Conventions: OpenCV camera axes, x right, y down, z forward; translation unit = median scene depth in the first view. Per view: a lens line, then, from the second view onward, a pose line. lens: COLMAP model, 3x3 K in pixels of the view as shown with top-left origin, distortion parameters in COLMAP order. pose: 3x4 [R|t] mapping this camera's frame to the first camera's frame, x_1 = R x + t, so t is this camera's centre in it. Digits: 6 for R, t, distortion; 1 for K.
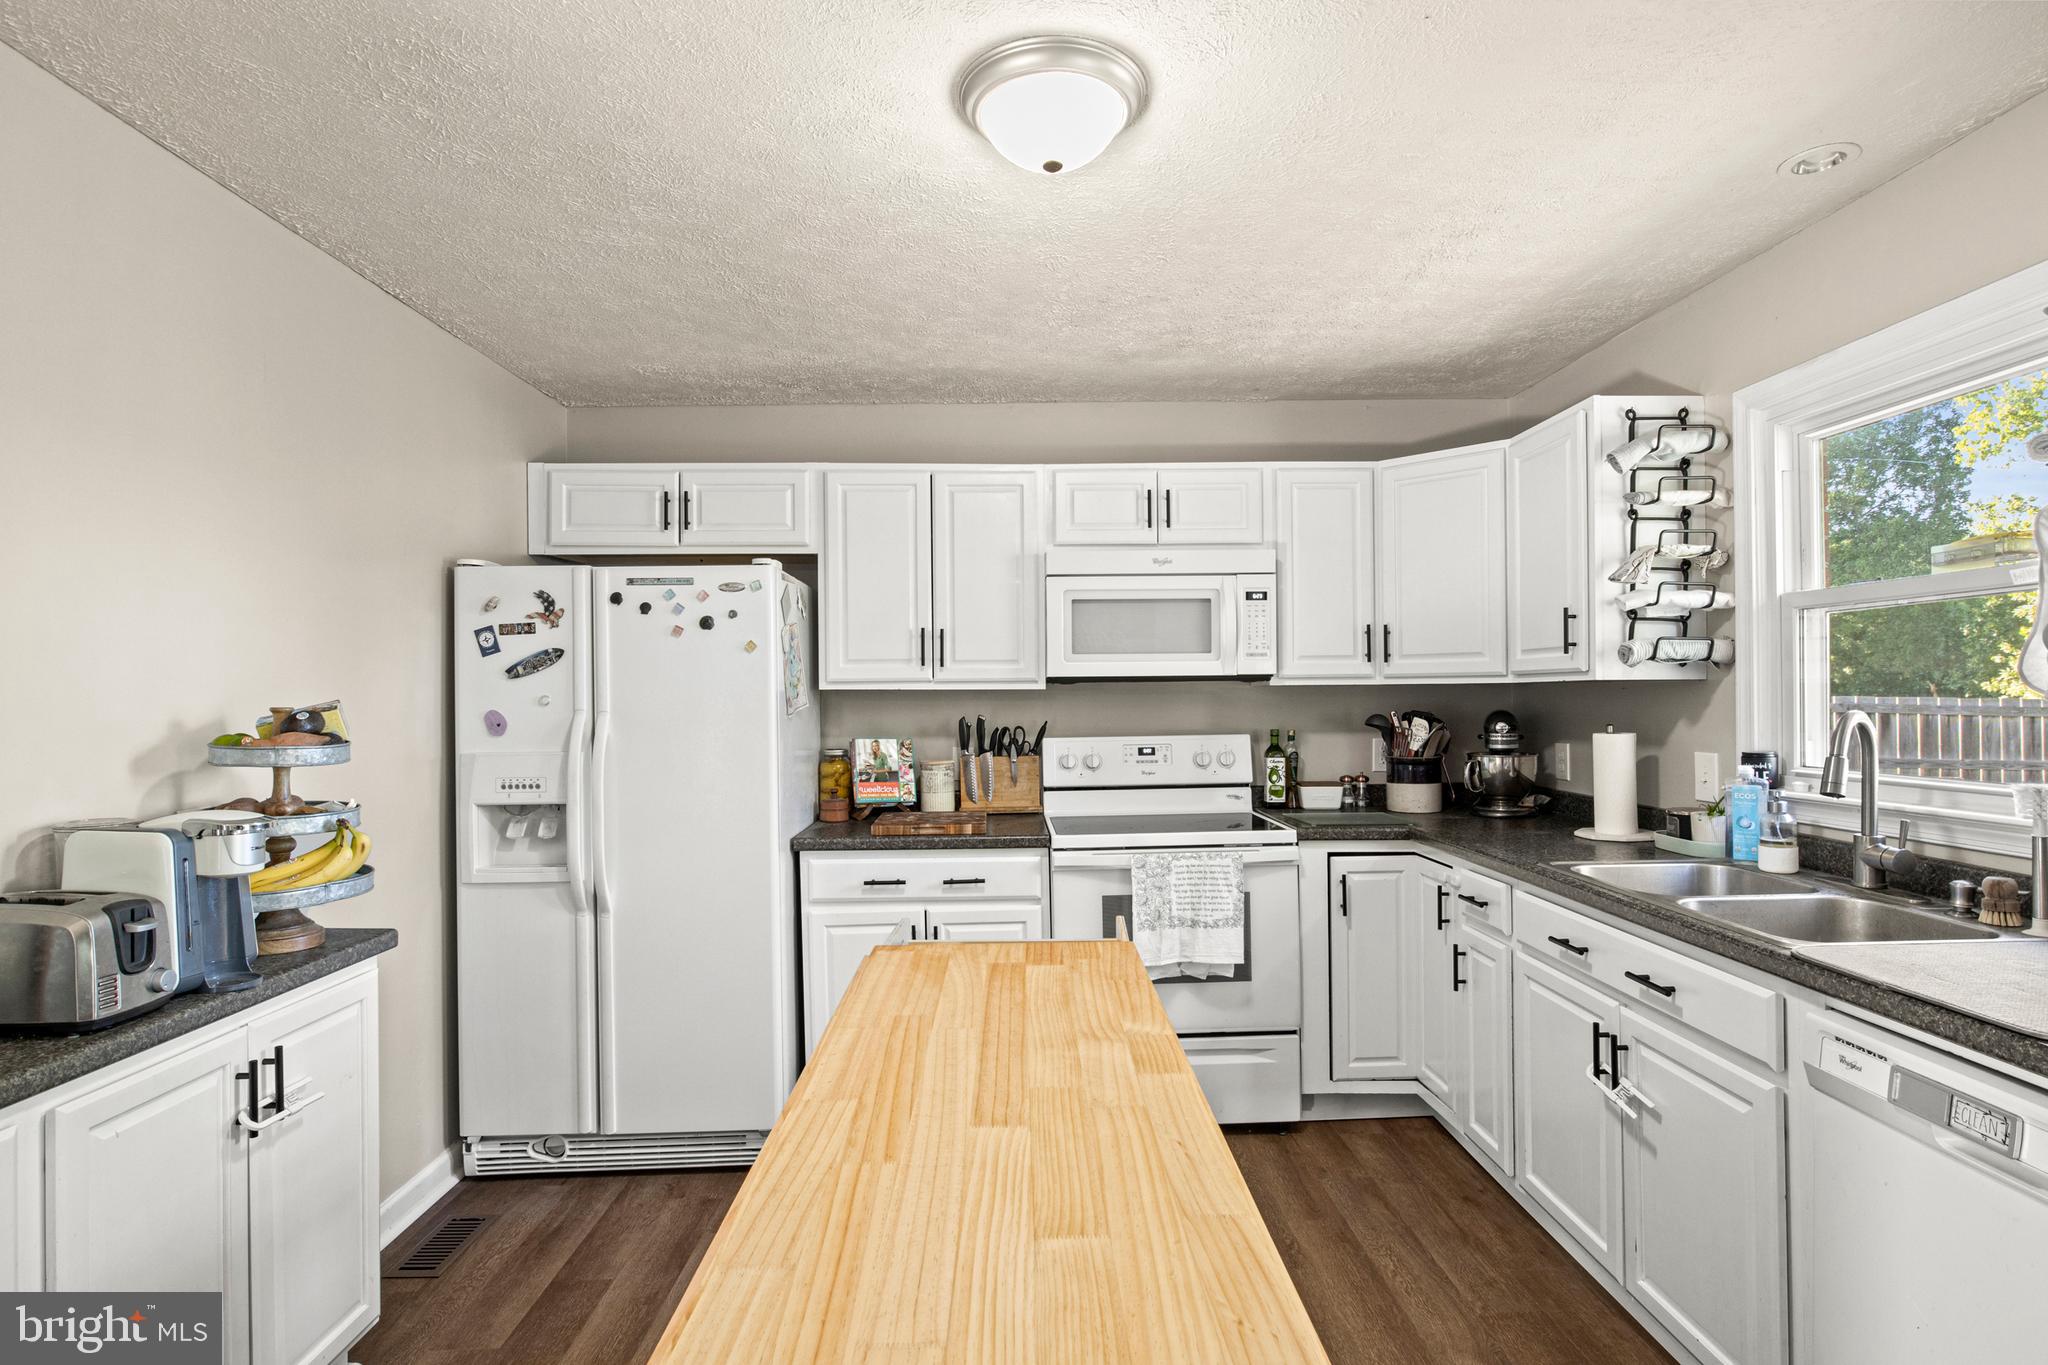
lens RADIAL K [[1029.6, 0, 988.1], [0, 1029.6, 668.9], [0, 0, 1]] dist [-0.012270, 0.000135]
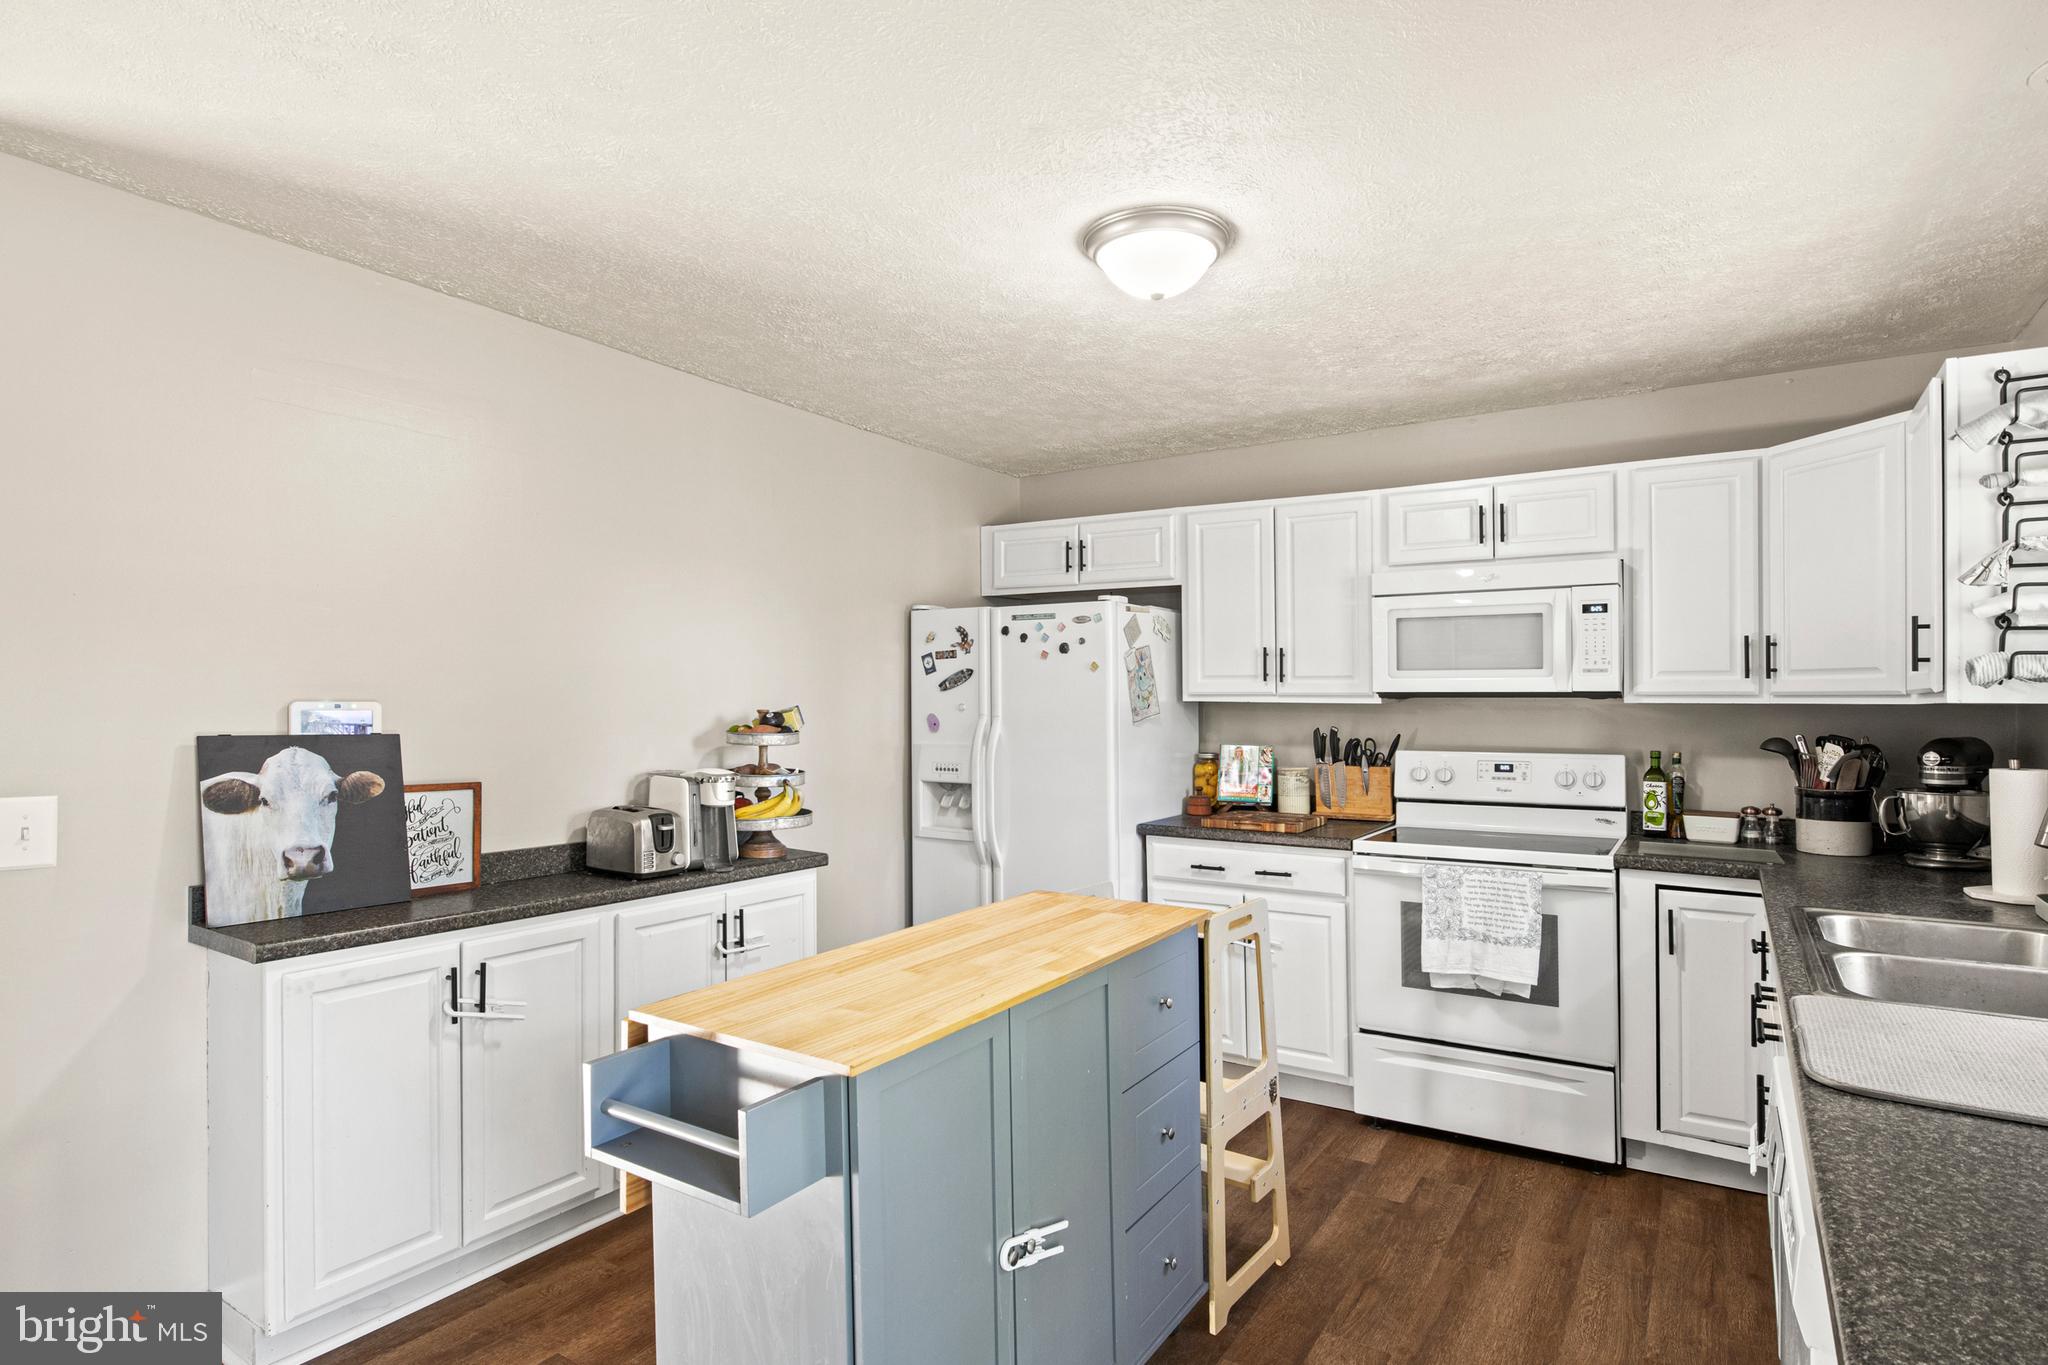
lens RADIAL K [[1029.6, 0, 994.5], [0, 1029.6, 682.3], [0, 0, 1]] dist [-0.012270, 0.000135]
pose [[0.824648, 0.002519, -0.565641, 0.341705], [0.001802, 0.999973, 0.007079, -0.010613], [0.565644, -0.006857, 0.824621, -0.092537]]
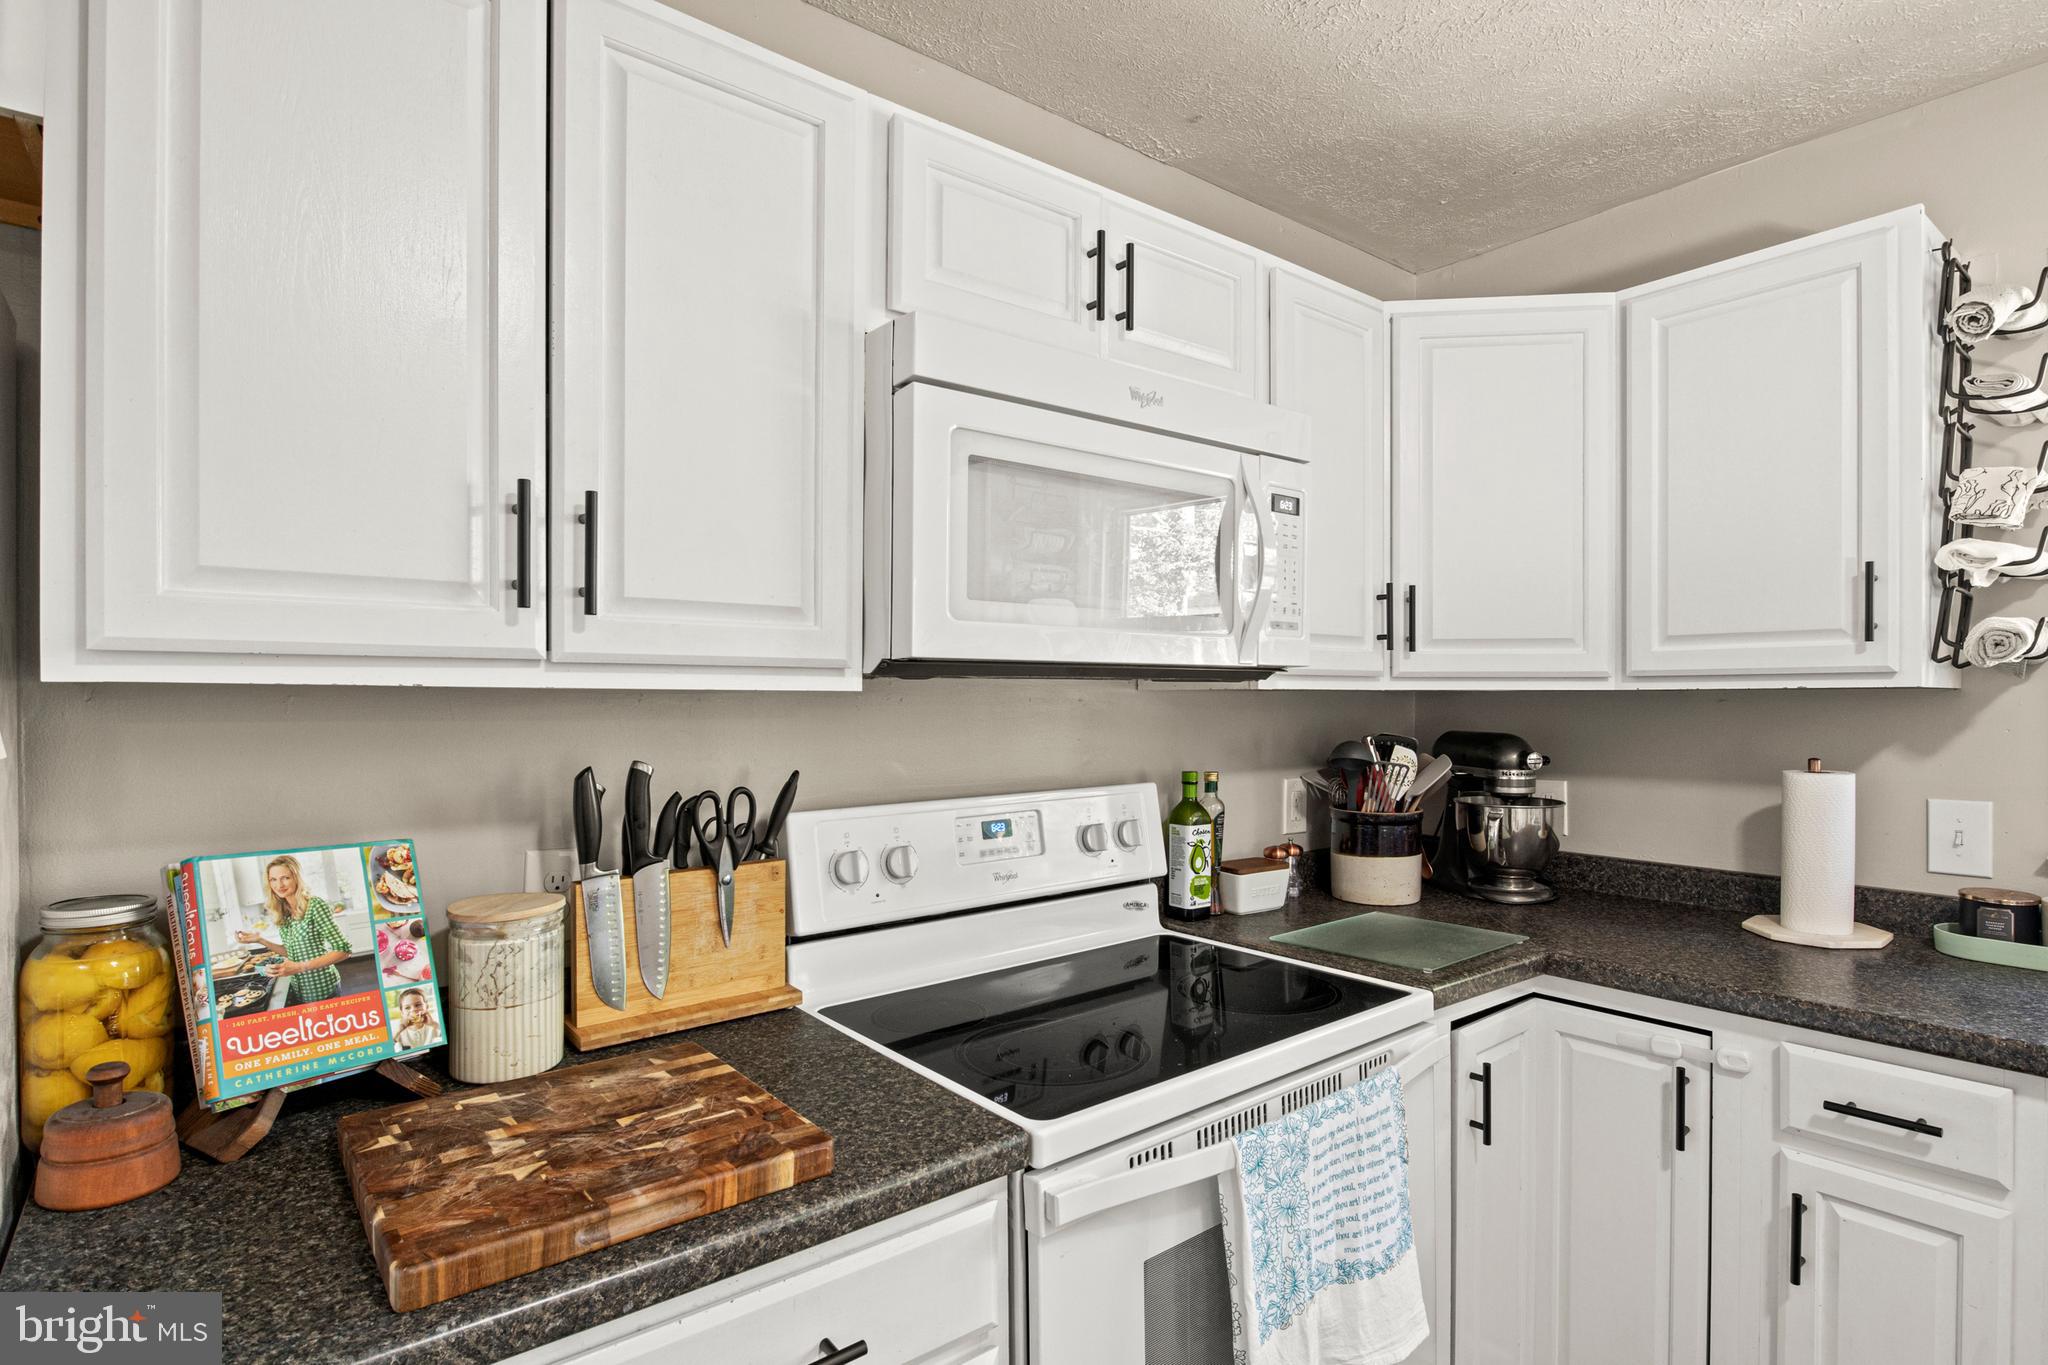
lens RADIAL K [[1029.6, 0, 1014.3], [0, 1029.6, 693.4], [0, 0, 1]] dist [-0.012270, 0.000135]
pose [[0.772931, 0.010706, 0.634400, -0.148067], [-0.022555, 0.999689, 0.010610, 0.016046], [-0.634089, -0.022510, 0.772932, 0.712853]]
